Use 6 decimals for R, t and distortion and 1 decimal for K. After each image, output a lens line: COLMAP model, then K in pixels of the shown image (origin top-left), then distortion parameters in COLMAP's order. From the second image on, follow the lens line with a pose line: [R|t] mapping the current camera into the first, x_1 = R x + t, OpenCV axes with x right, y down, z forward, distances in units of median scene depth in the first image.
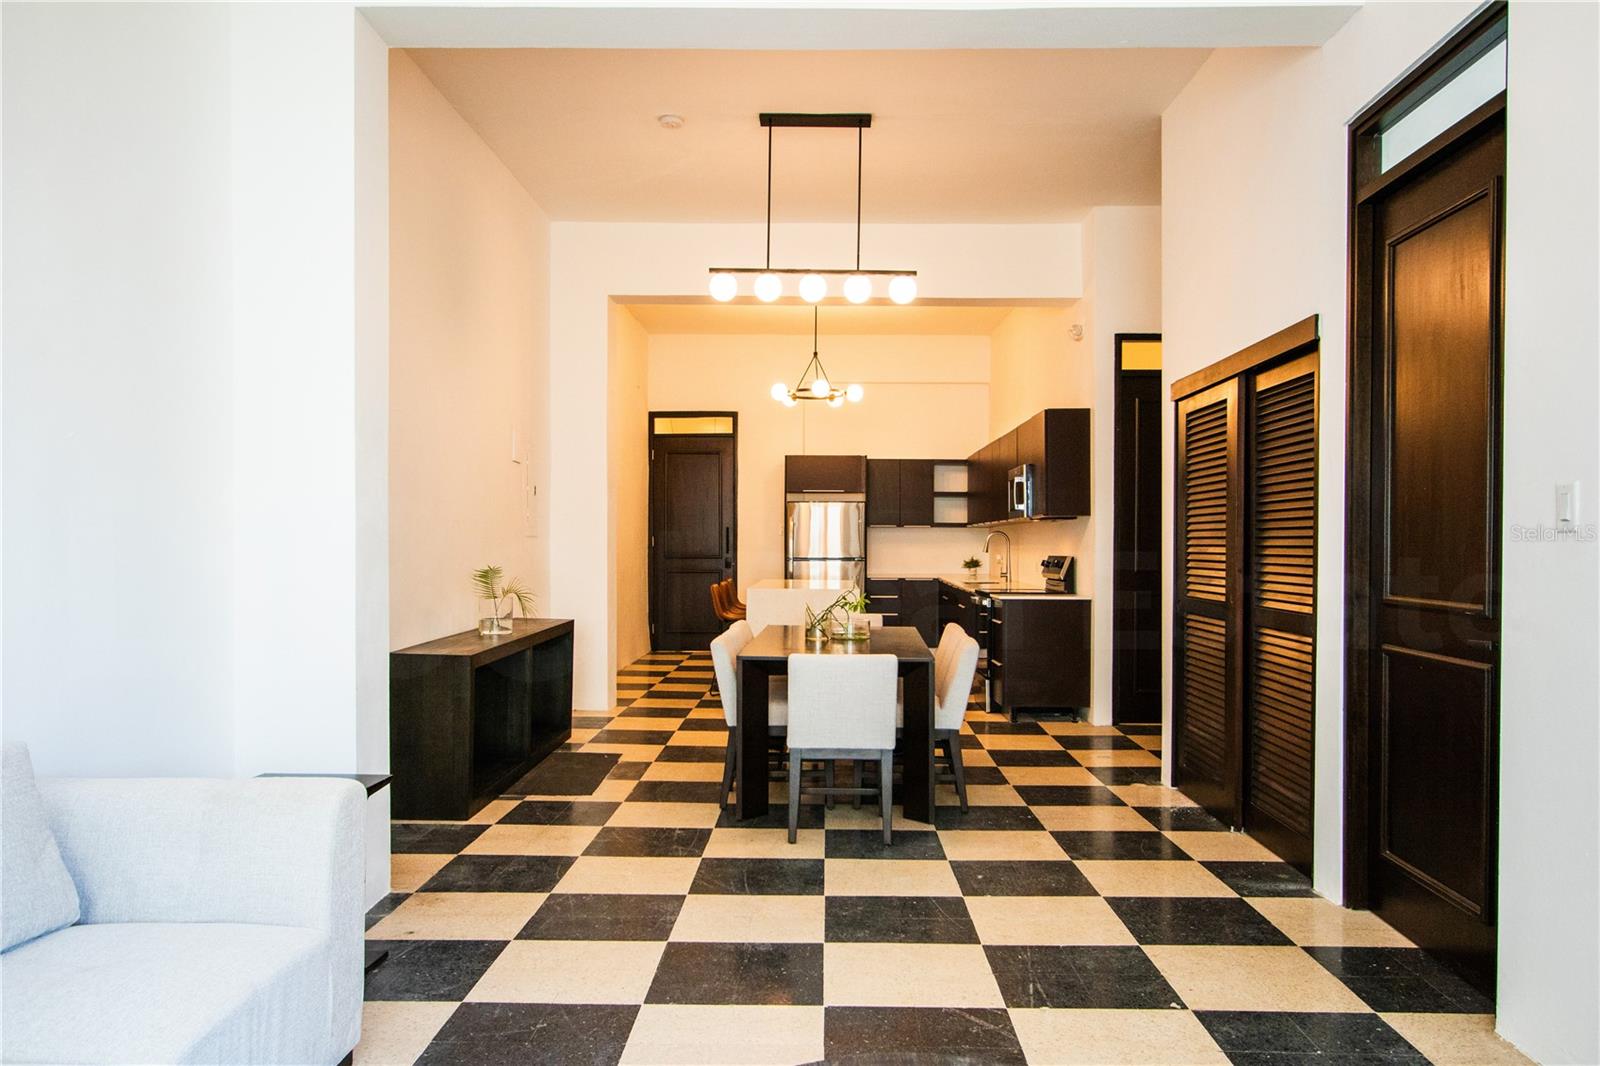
lens RADIAL K [[1140.3, 0, 805.5], [0, 1140.3, 558.4], [0, 0, 1]] dist [0.000821, 0.000104]
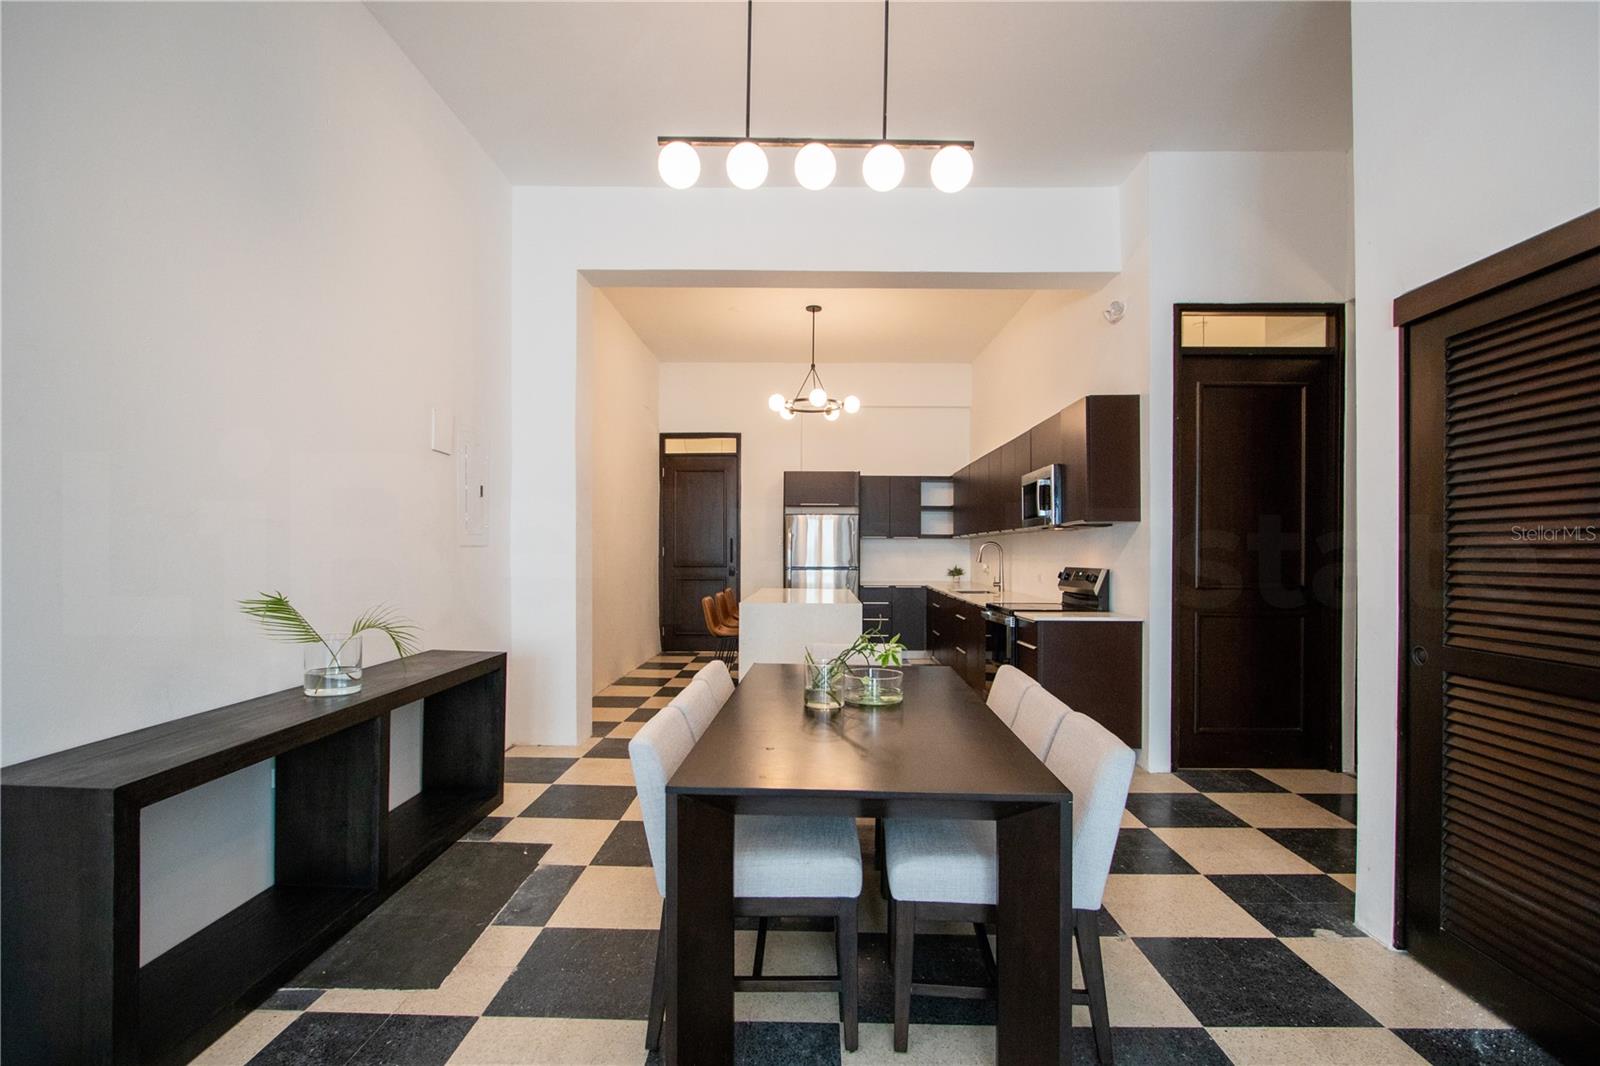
lens RADIAL K [[757.5, 0, 803.5], [0, 757.5, 554.6], [0, 0, 1]] dist [-0.001568, 0.000265]
pose [[0.999999, 0.000492, 0.001590, -0.000486], [-0.000476, 0.999948, -0.010231, -0.004708], [-0.001595, 0.010230, 0.999946, 0.287401]]
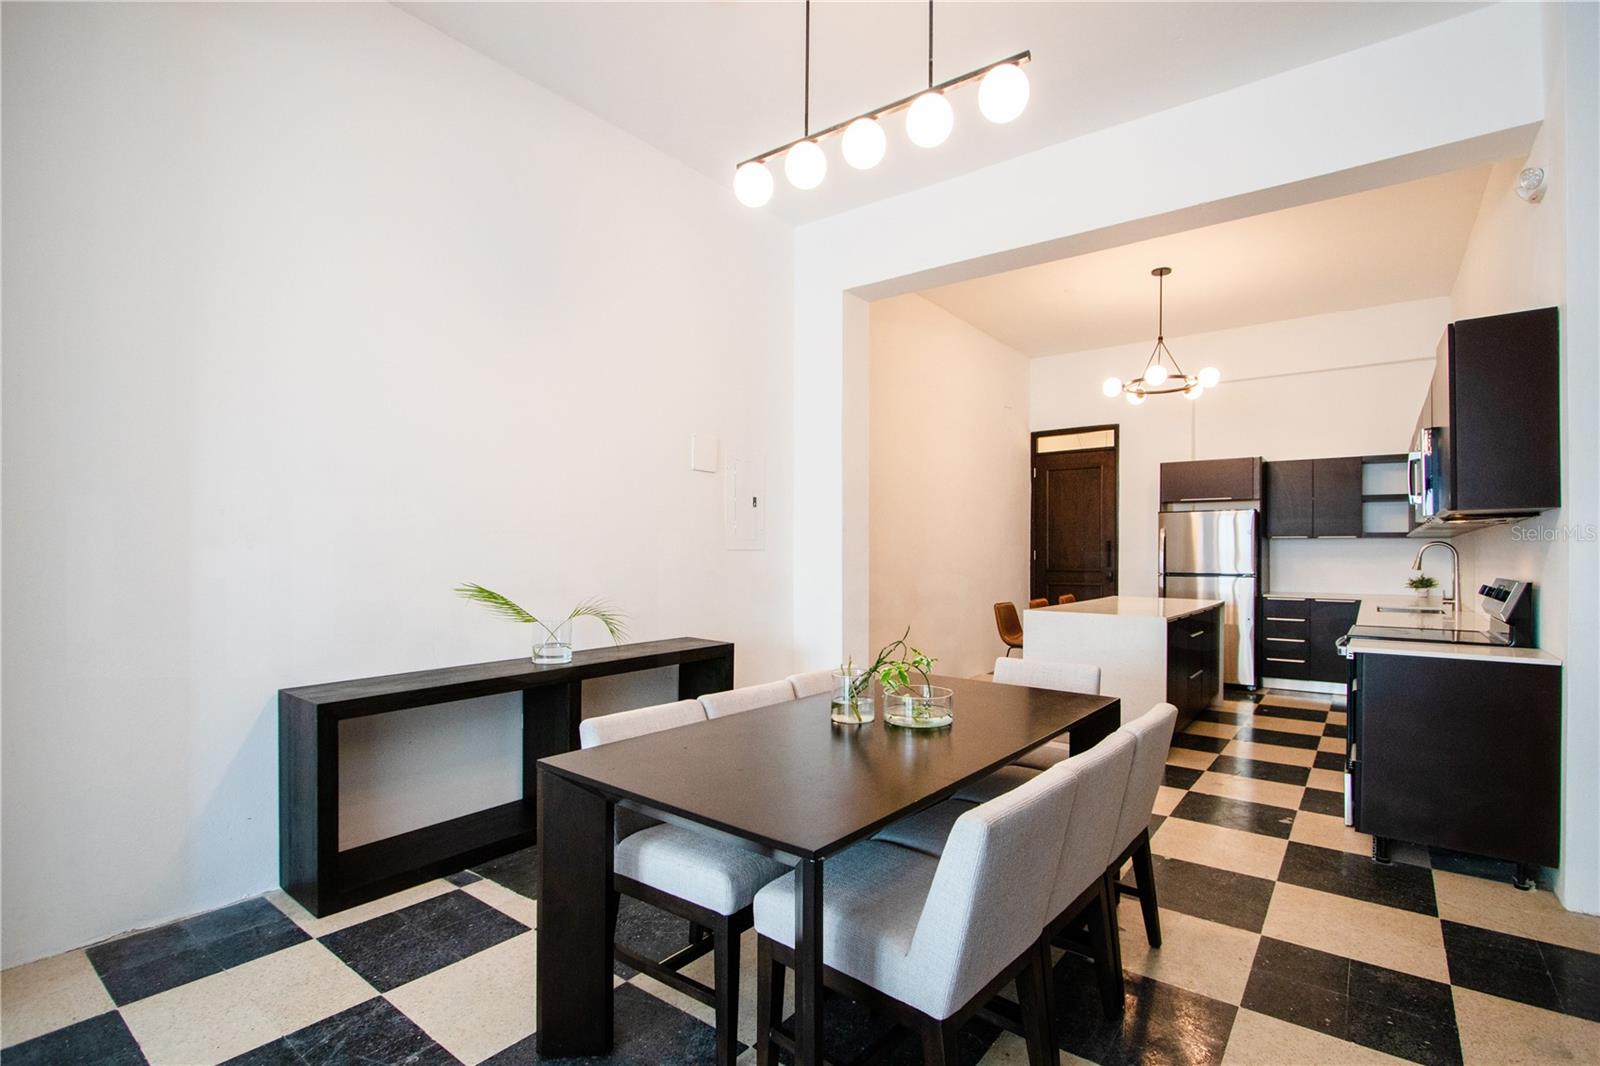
lens RADIAL K [[751.0, 0, 807.2], [0, 751.0, 555.5], [0, 0, 1]] dist [-0.010220, 0.000777]
pose [[0.806890, 0.000999, -0.590701, 0.111708], [-0.009200, 0.999899, -0.010875, -0.005119], [0.590630, 0.014210, 0.806817, 0.334336]]
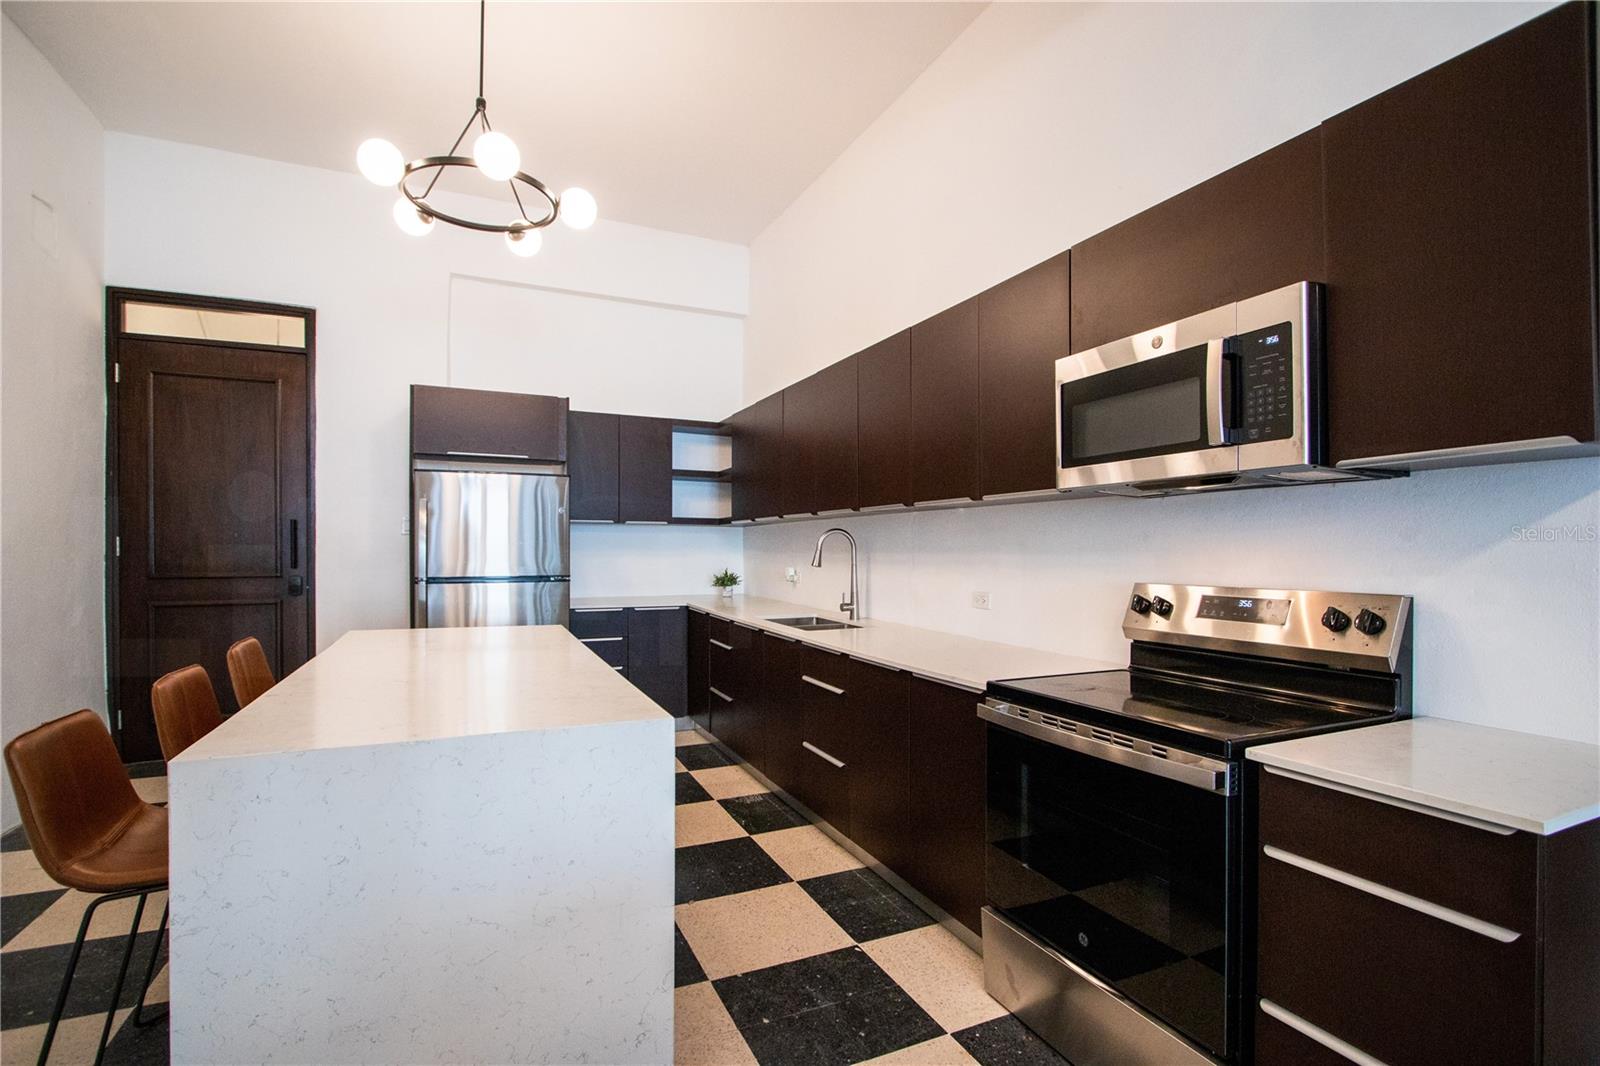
lens RADIAL K [[741.6, 0, 801.5], [0, 741.6, 553.6], [0, 0, 1]] dist [-0.012601, 0.001035]
pose [[0.901977, -0.002747, 0.431776, -0.002165], [0.004940, 0.999980, -0.003958, -0.009173], [-0.431757, 0.005703, 0.901972, 0.611120]]
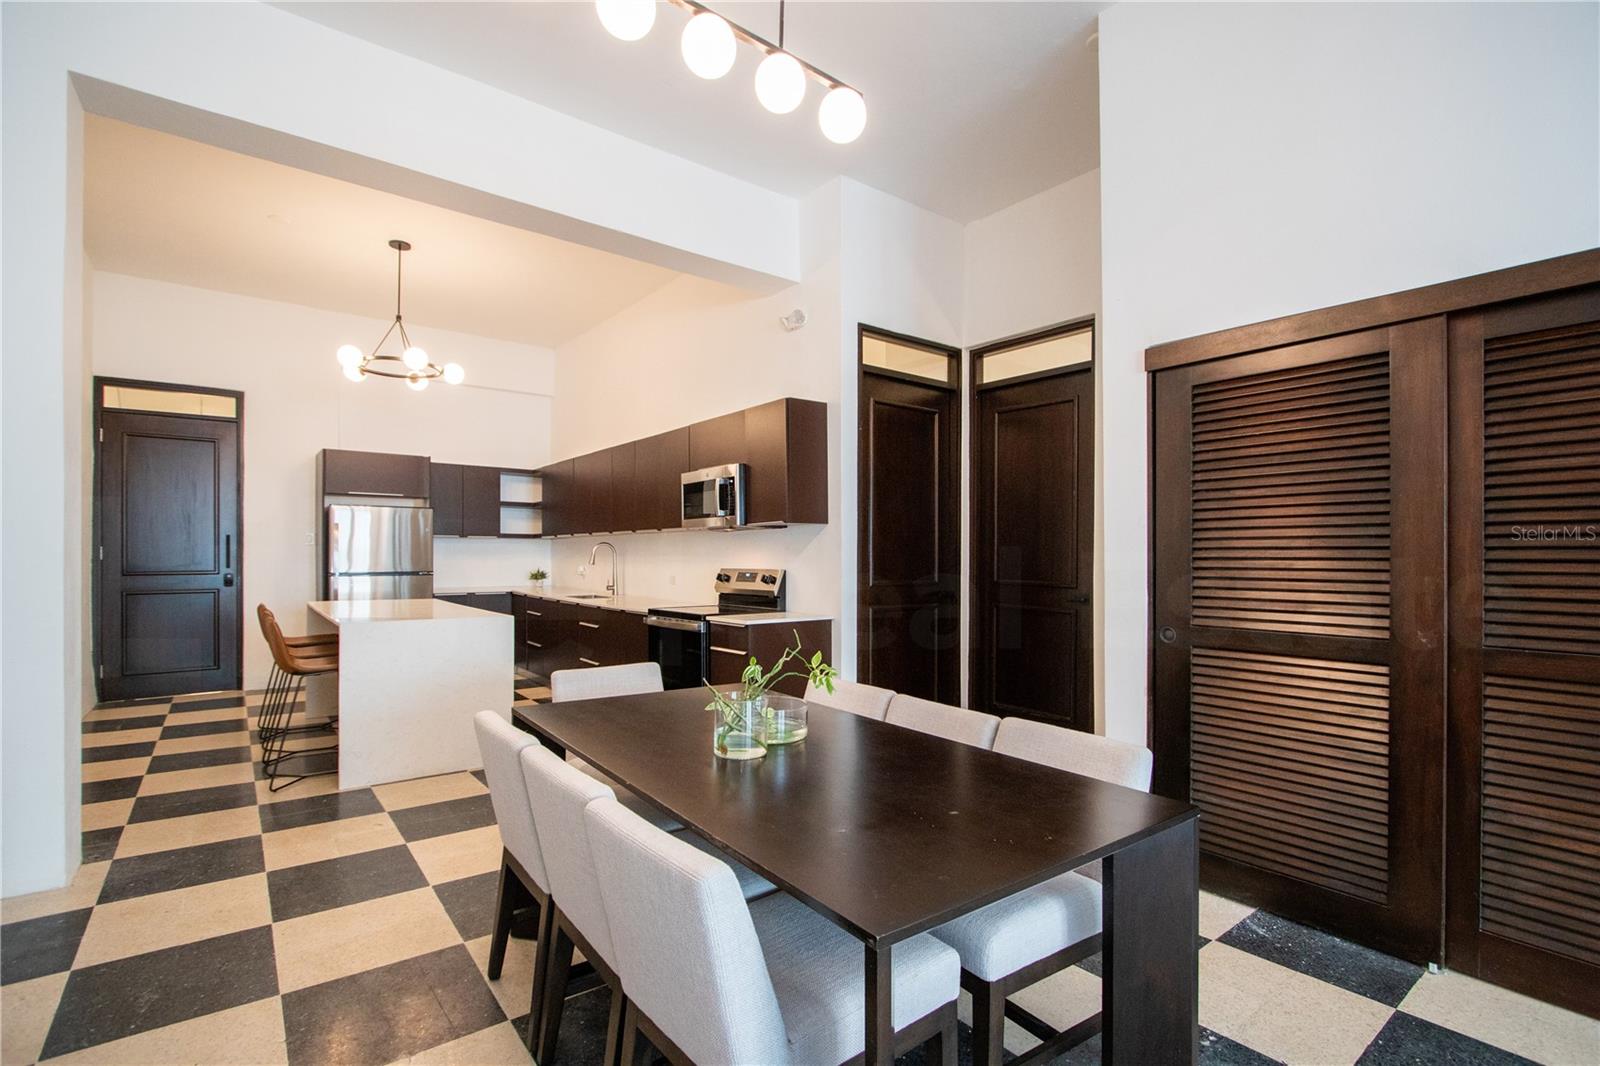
lens RADIAL K [[741.6, 0, 801.5], [0, 741.6, 553.6], [0, 0, 1]] dist [-0.012601, 0.001035]
pose [[0.778243, -0.000246, 0.627963, -0.083699], [0.009196, 0.999897, -0.011005, -0.005370], [-0.627896, 0.014339, 0.778165, 0.368689]]
